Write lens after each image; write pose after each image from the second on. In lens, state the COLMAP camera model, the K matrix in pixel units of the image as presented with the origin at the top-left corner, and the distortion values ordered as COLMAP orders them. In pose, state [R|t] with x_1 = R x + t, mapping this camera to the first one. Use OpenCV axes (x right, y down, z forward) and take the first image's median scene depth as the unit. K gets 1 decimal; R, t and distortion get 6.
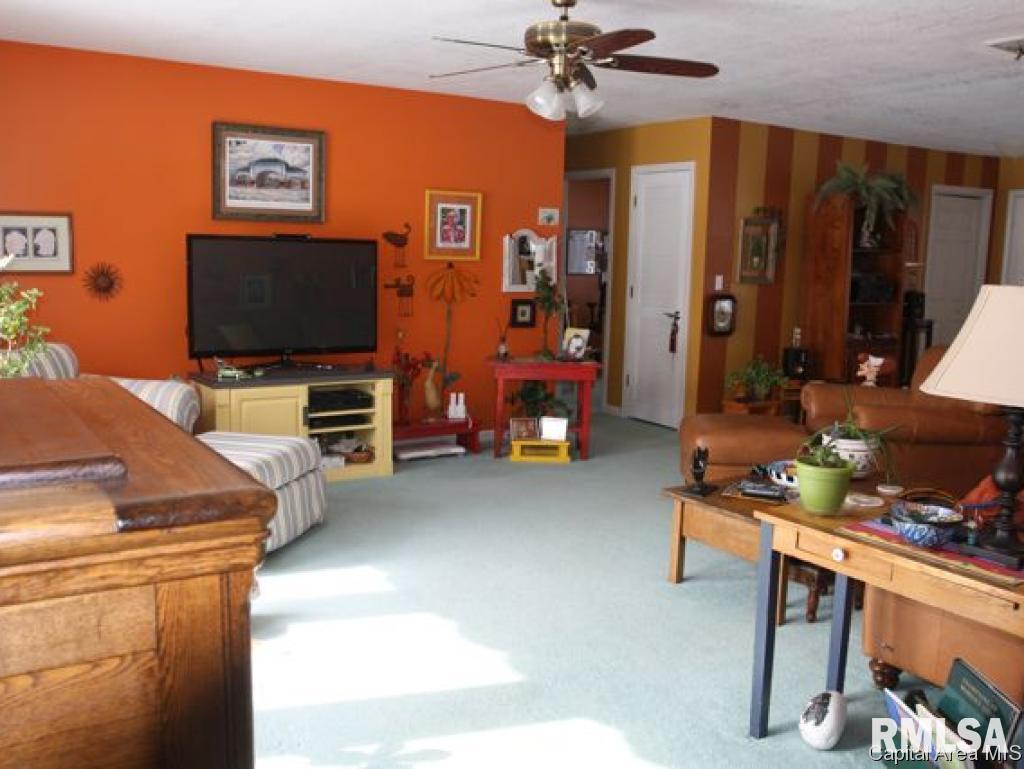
lens RADIAL K [[908.3, 0, 512.0], [0, 908.3, 384.5], [0, 0, 1]] dist [-0.042091, 0.008044]
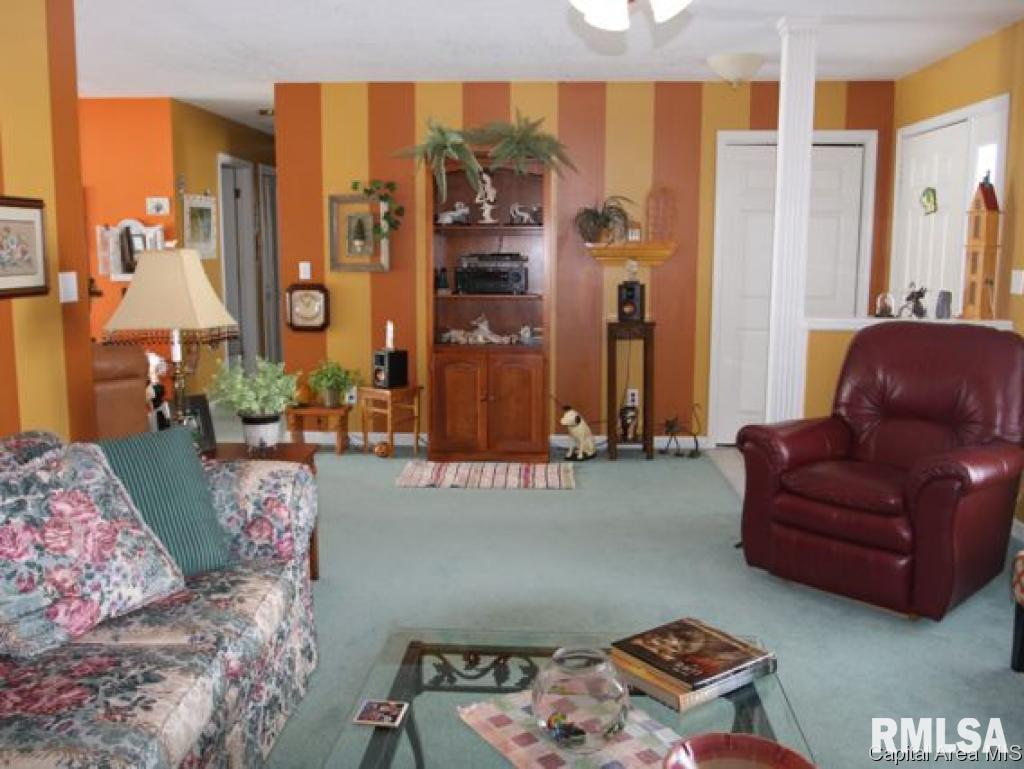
lens RADIAL K [[908.3, 0, 512.0], [0, 908.3, 384.5], [0, 0, 1]] dist [-0.042091, 0.008044]
pose [[0.815380, 0.064496, -0.575322, 0.908237], [-0.069369, 0.997500, 0.013510, -0.027377], [0.574755, 0.028894, 0.817815, 0.398118]]
